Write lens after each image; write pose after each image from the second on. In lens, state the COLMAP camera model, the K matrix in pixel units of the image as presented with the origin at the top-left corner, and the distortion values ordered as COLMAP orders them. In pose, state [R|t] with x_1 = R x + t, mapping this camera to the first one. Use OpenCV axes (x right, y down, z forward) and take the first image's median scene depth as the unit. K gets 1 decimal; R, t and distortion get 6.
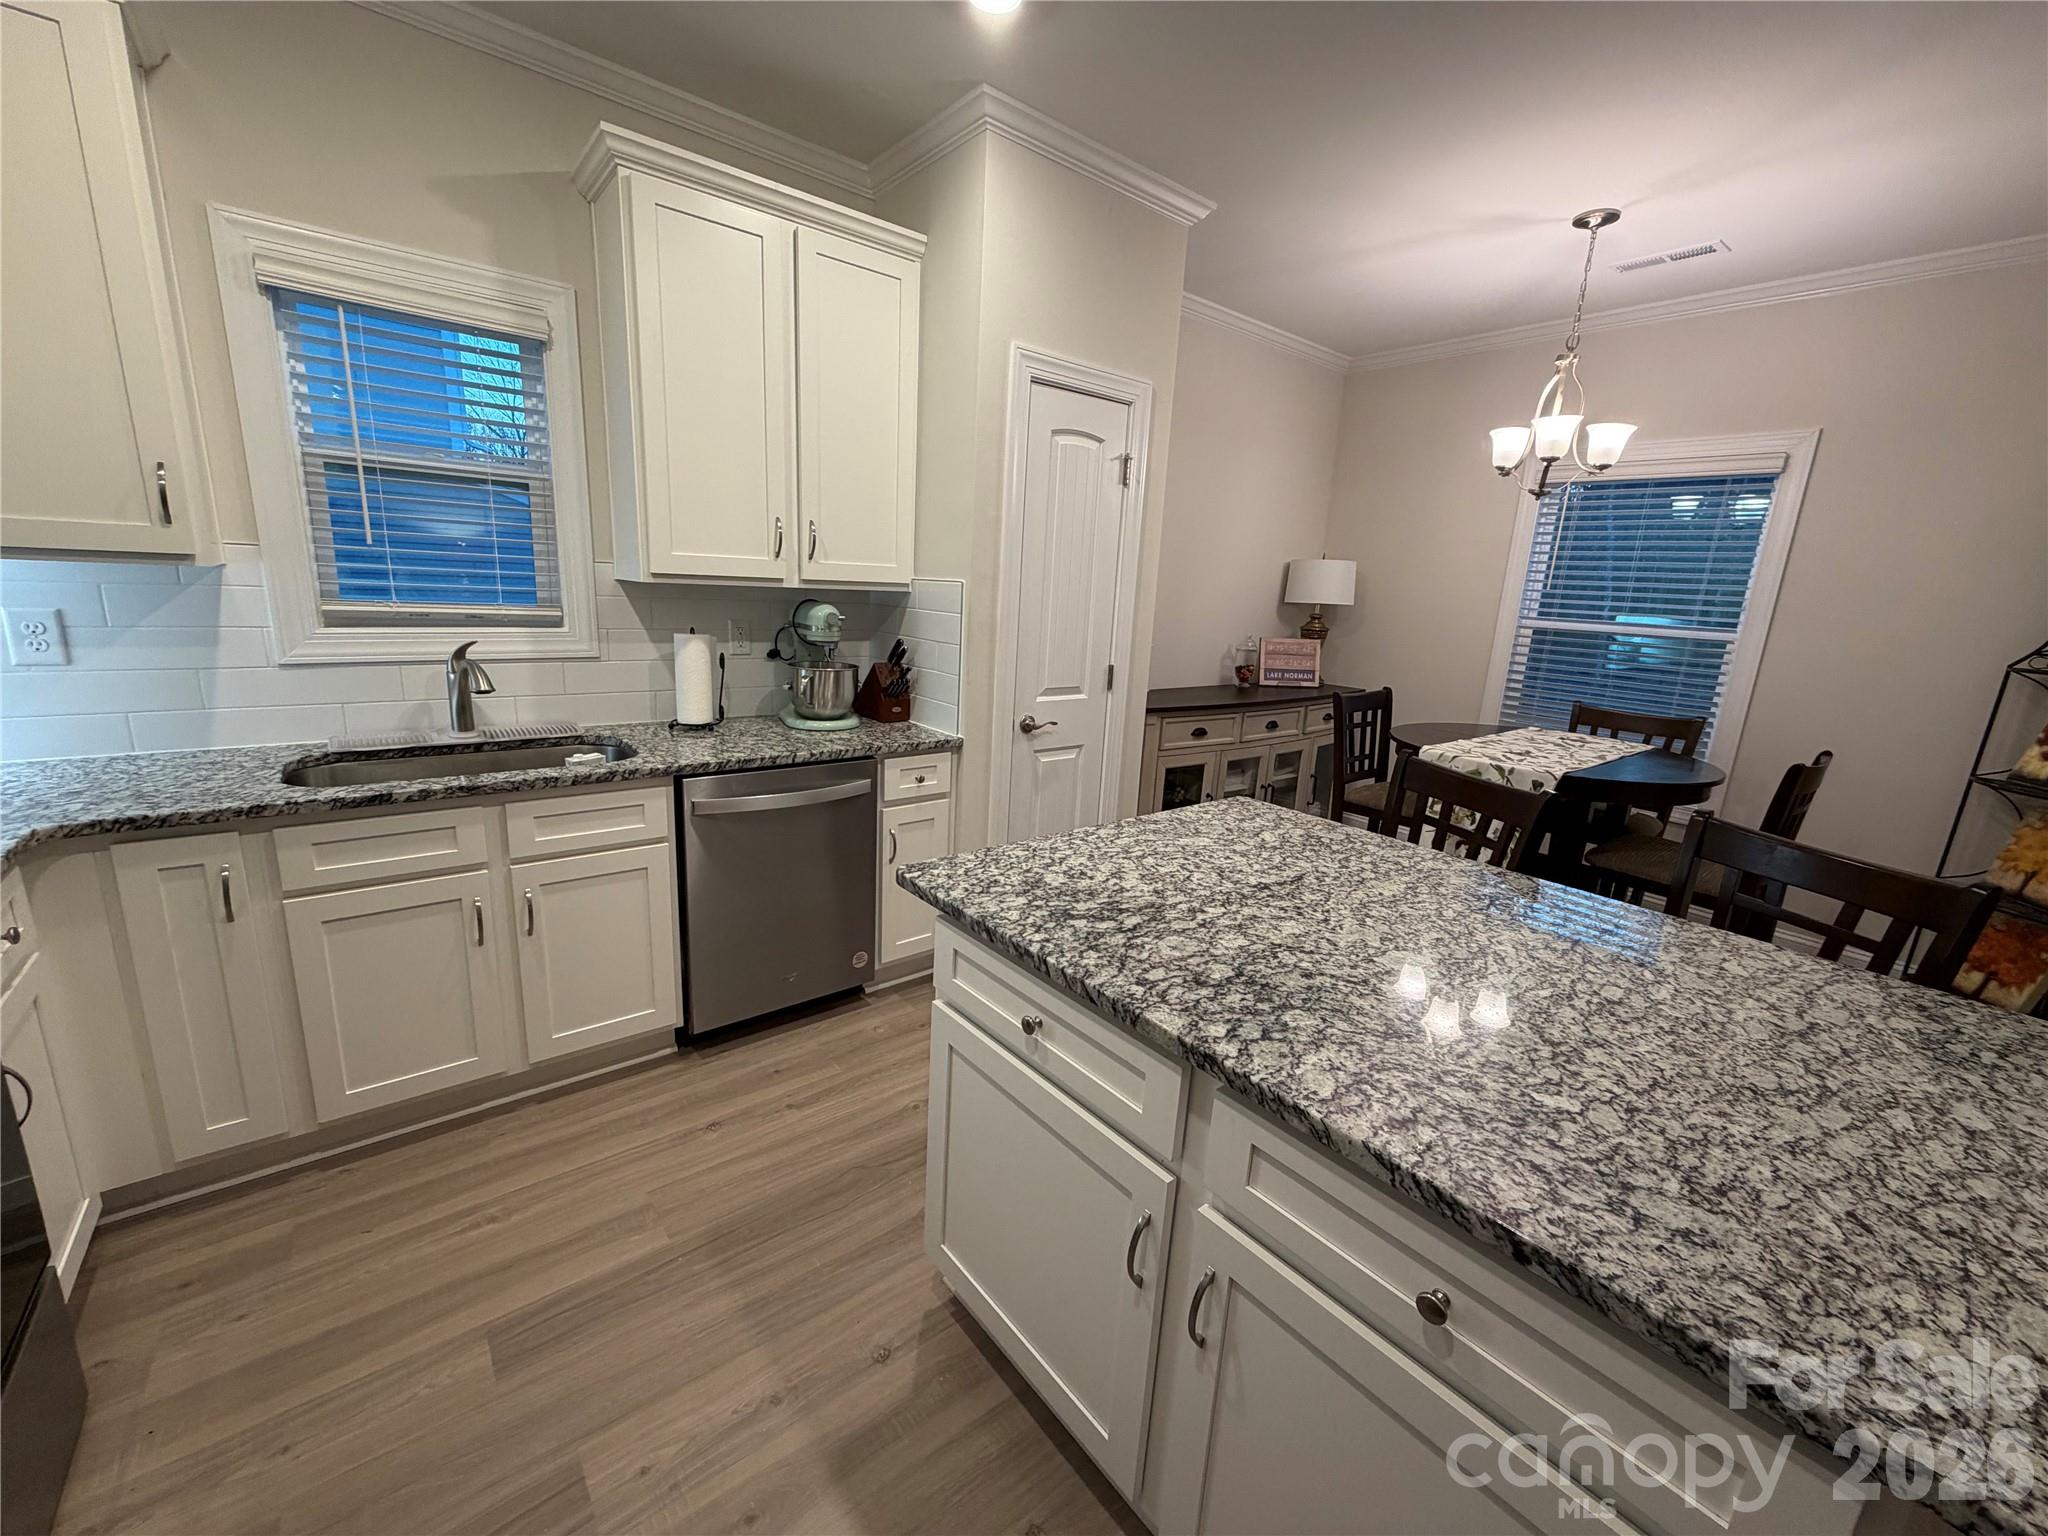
lens RADIAL K [[817.6, 0, 1018.3], [0, 817.6, 771.2], [0, 0, 1]] dist [0.000722, -0.000106]
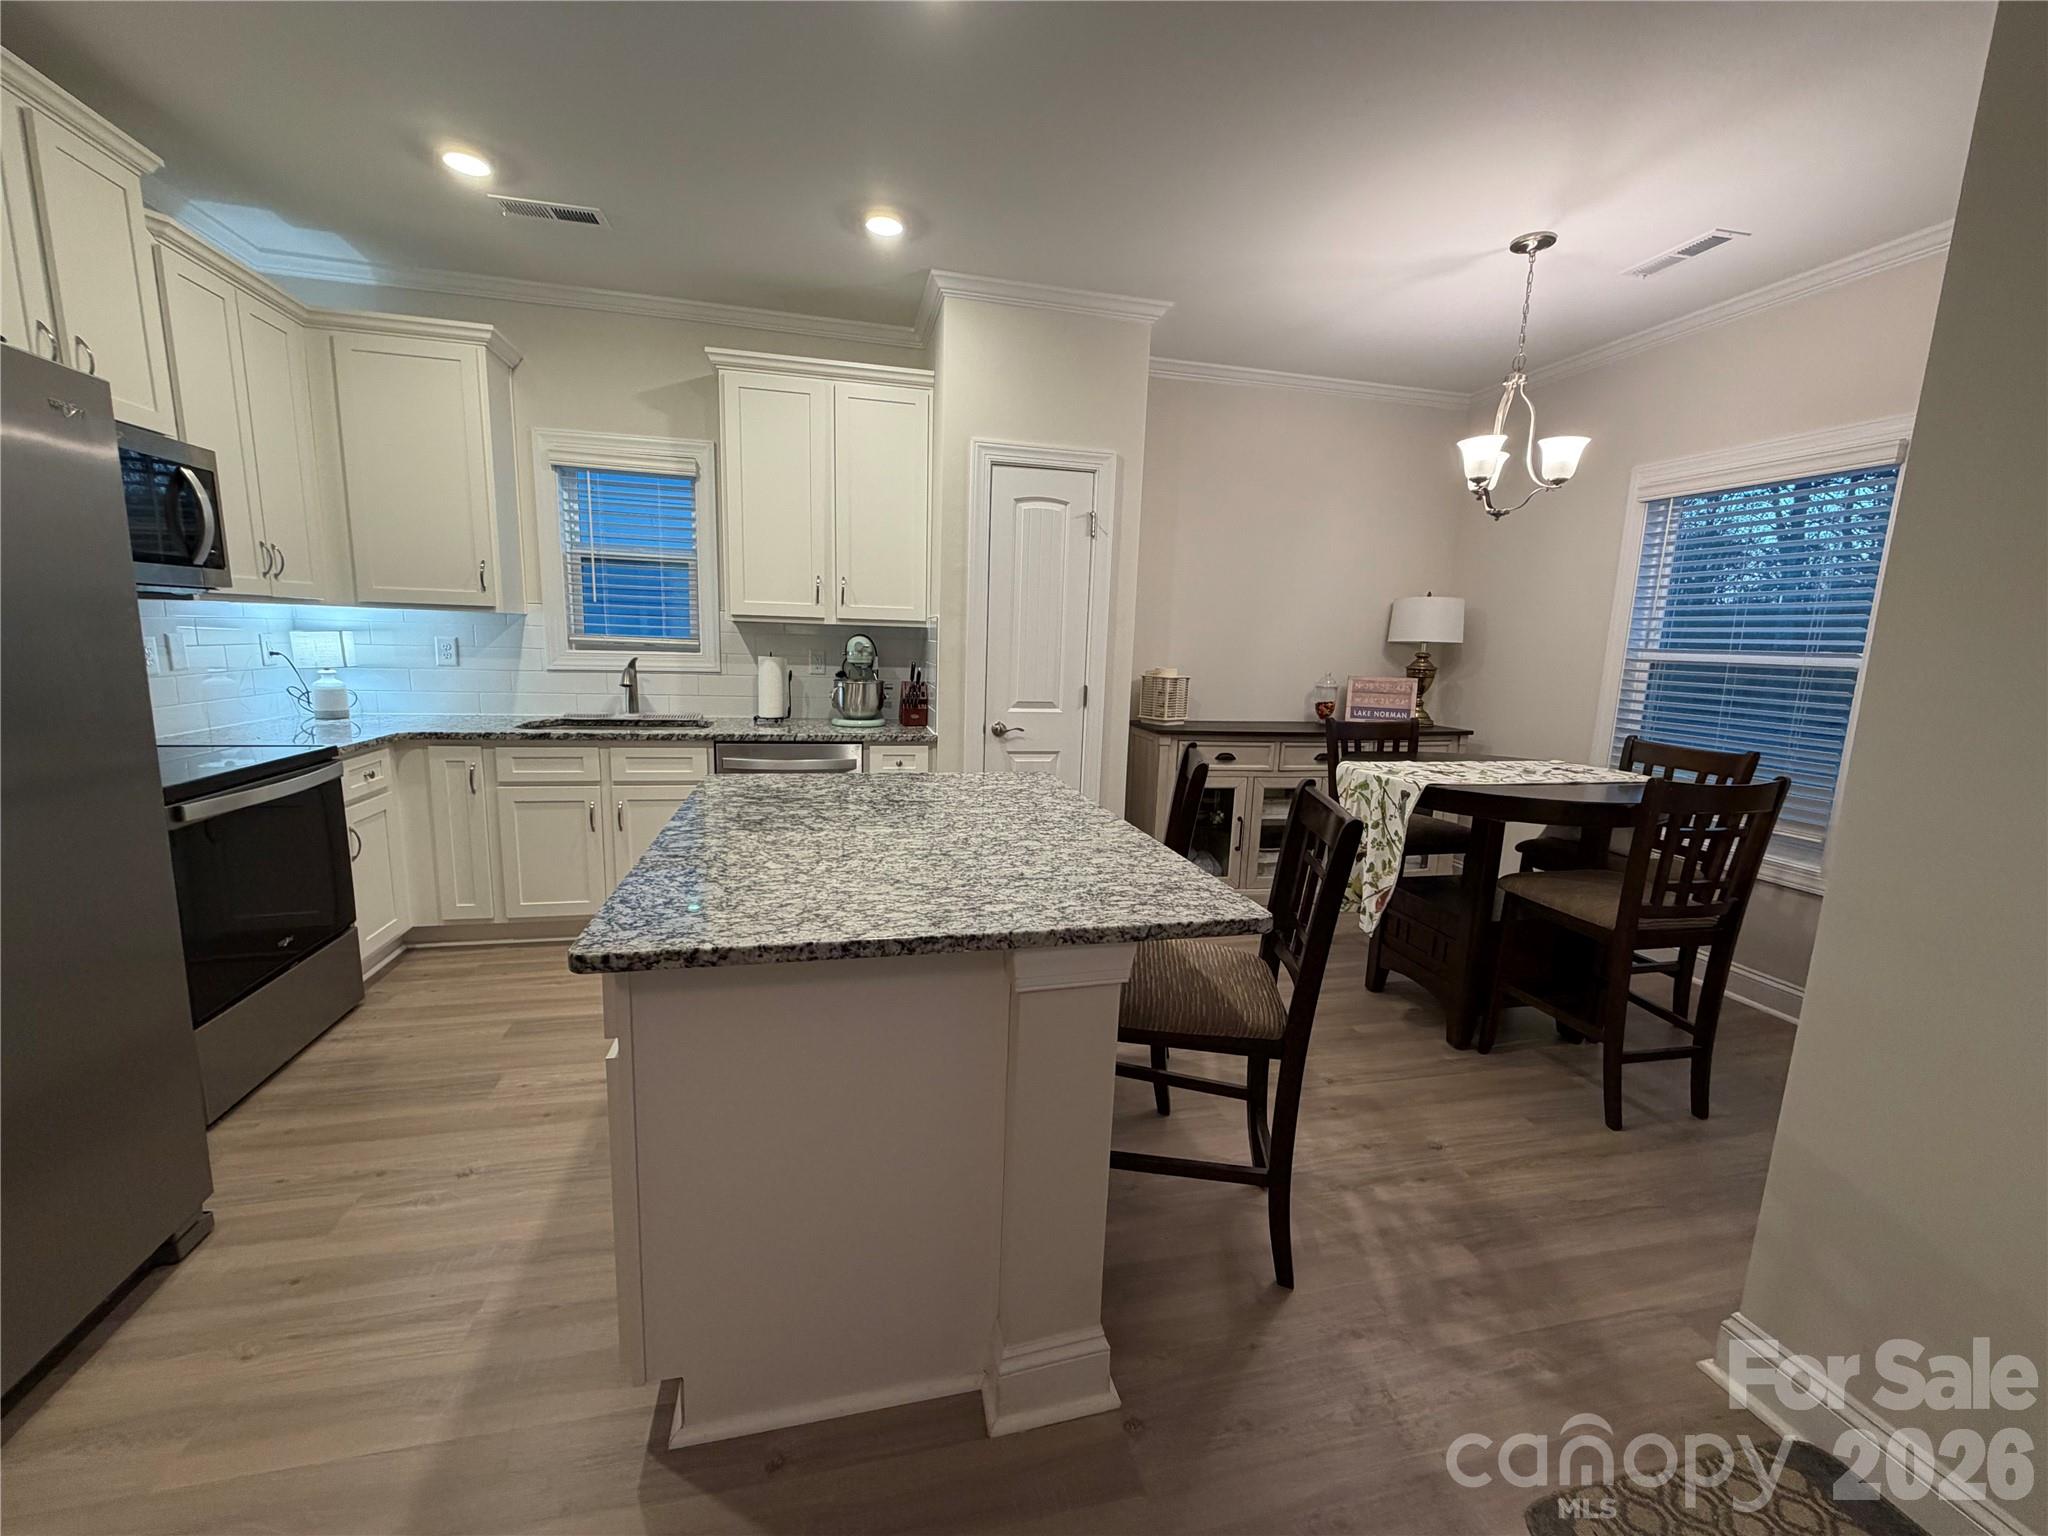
lens RADIAL K [[817.6, 0, 1013.1], [0, 817.6, 770.0], [0, 0, 1]] dist [0.000722, -0.000106]
pose [[0.900353, 0.048592, -0.432439, 0.630150], [-0.086420, 0.993919, -0.068245, 0.095899], [0.426493, 0.098816, 0.899077, -0.115947]]
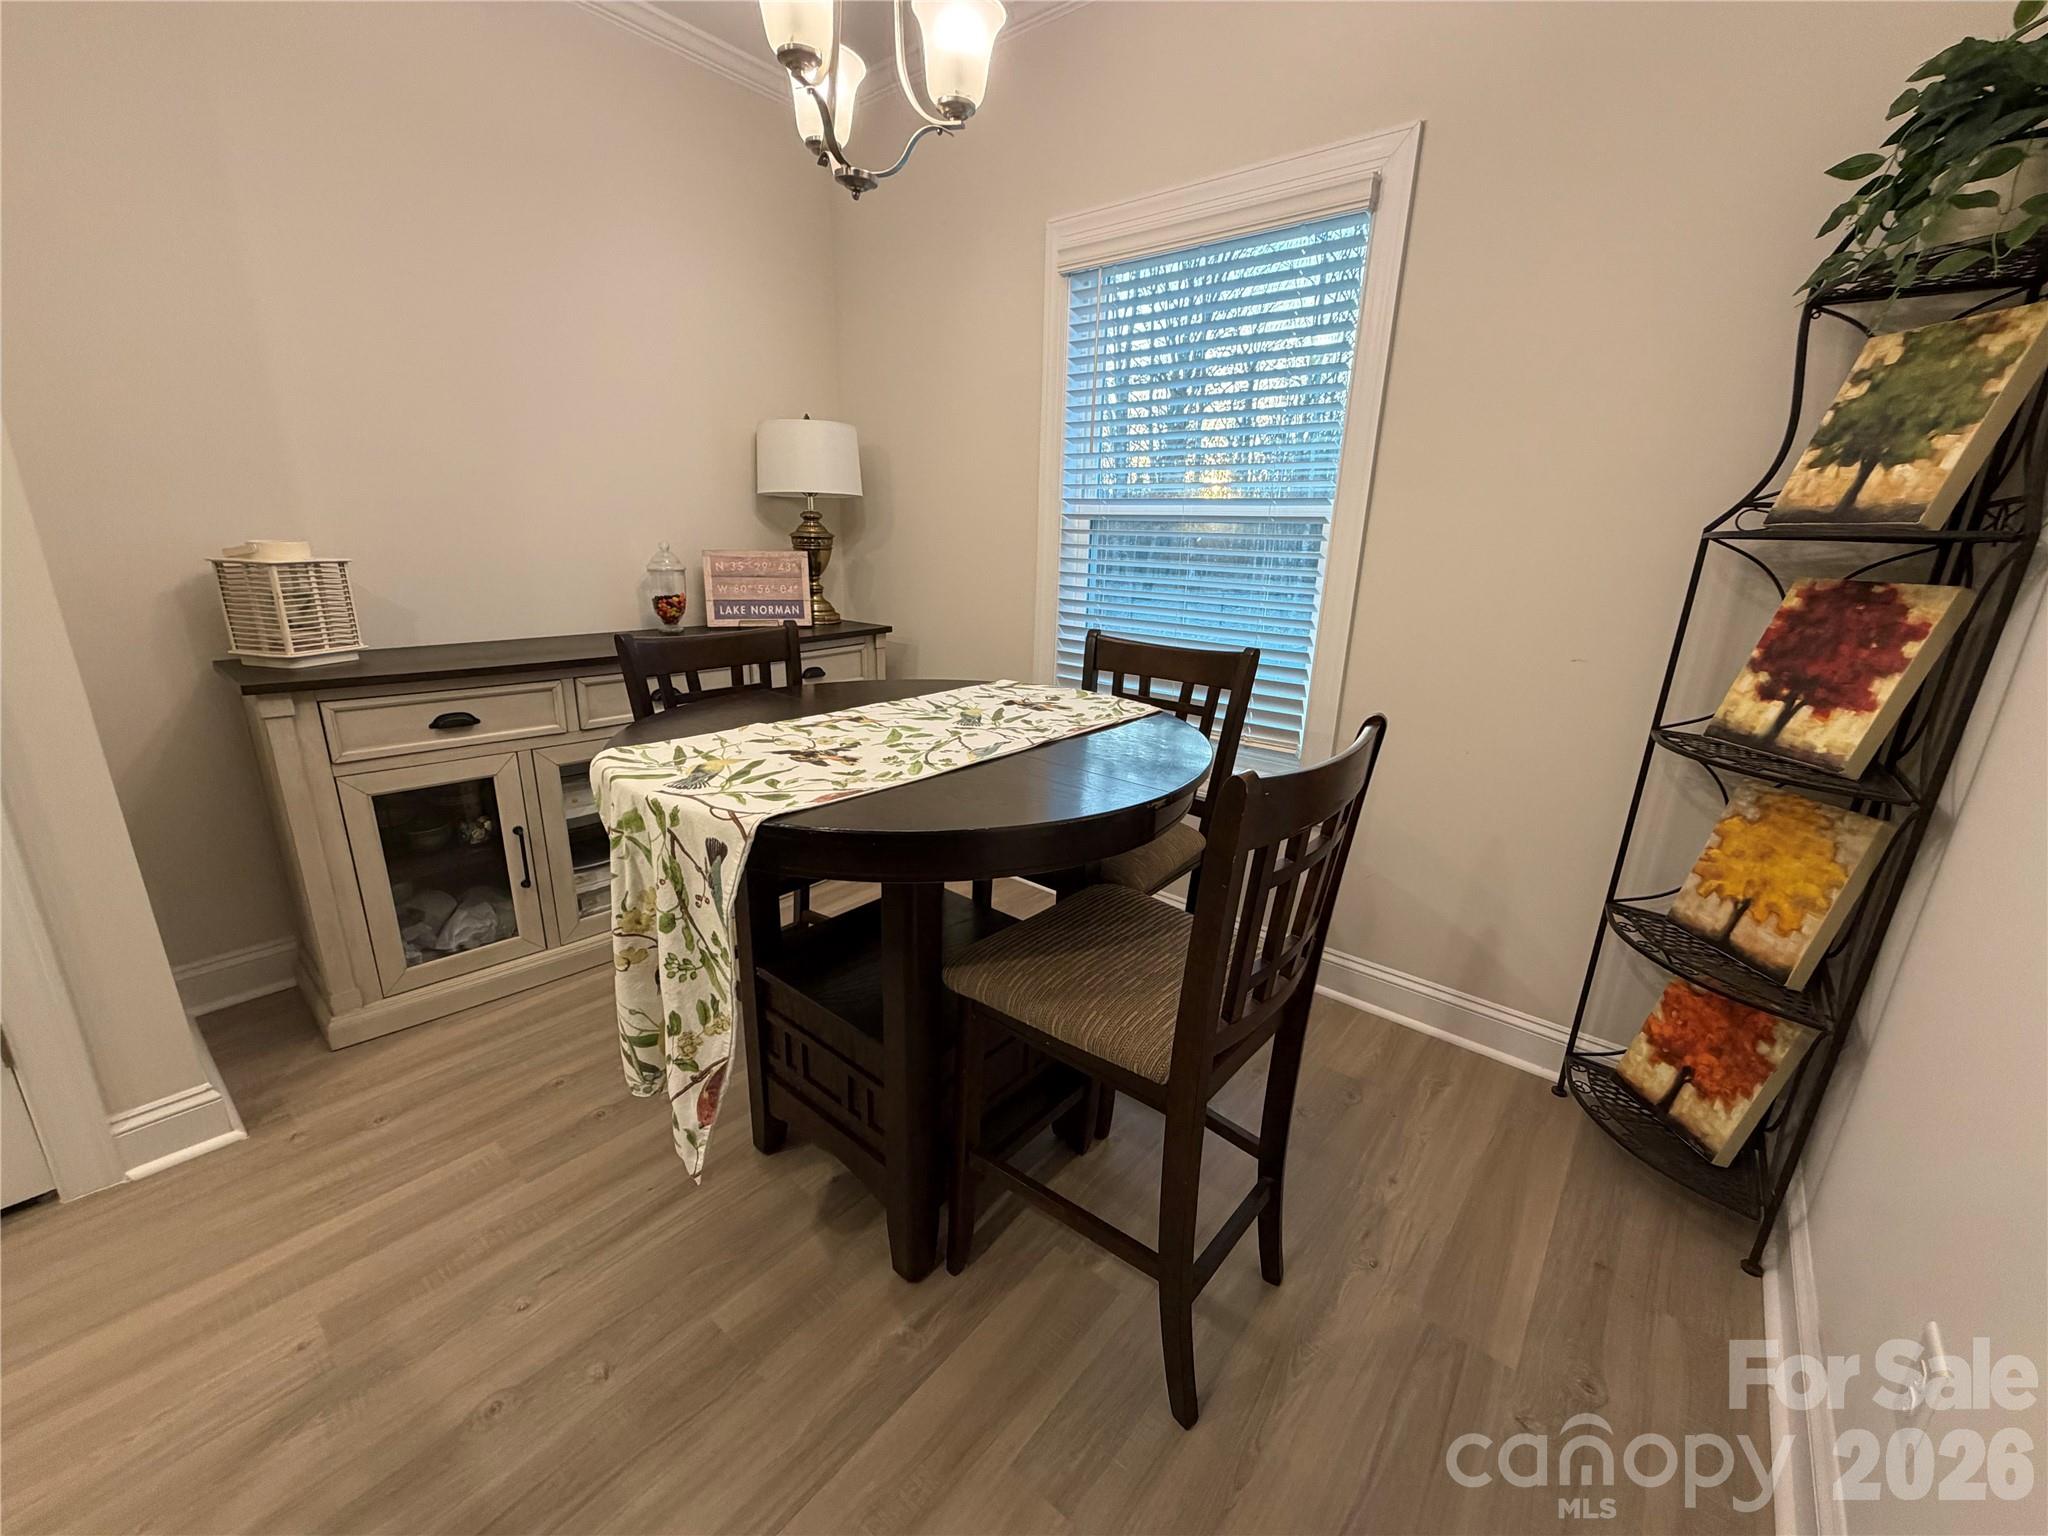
lens RADIAL K [[817.6, 0, 1022.7], [0, 817.6, 772.9], [0, 0, 1]] dist [0.000722, -0.000106]
pose [[0.980504, -0.078818, 0.180001, 0.707130], [0.067453, 0.995374, 0.068418, -0.037181], [-0.184561, -0.054943, 0.981284, 0.584629]]
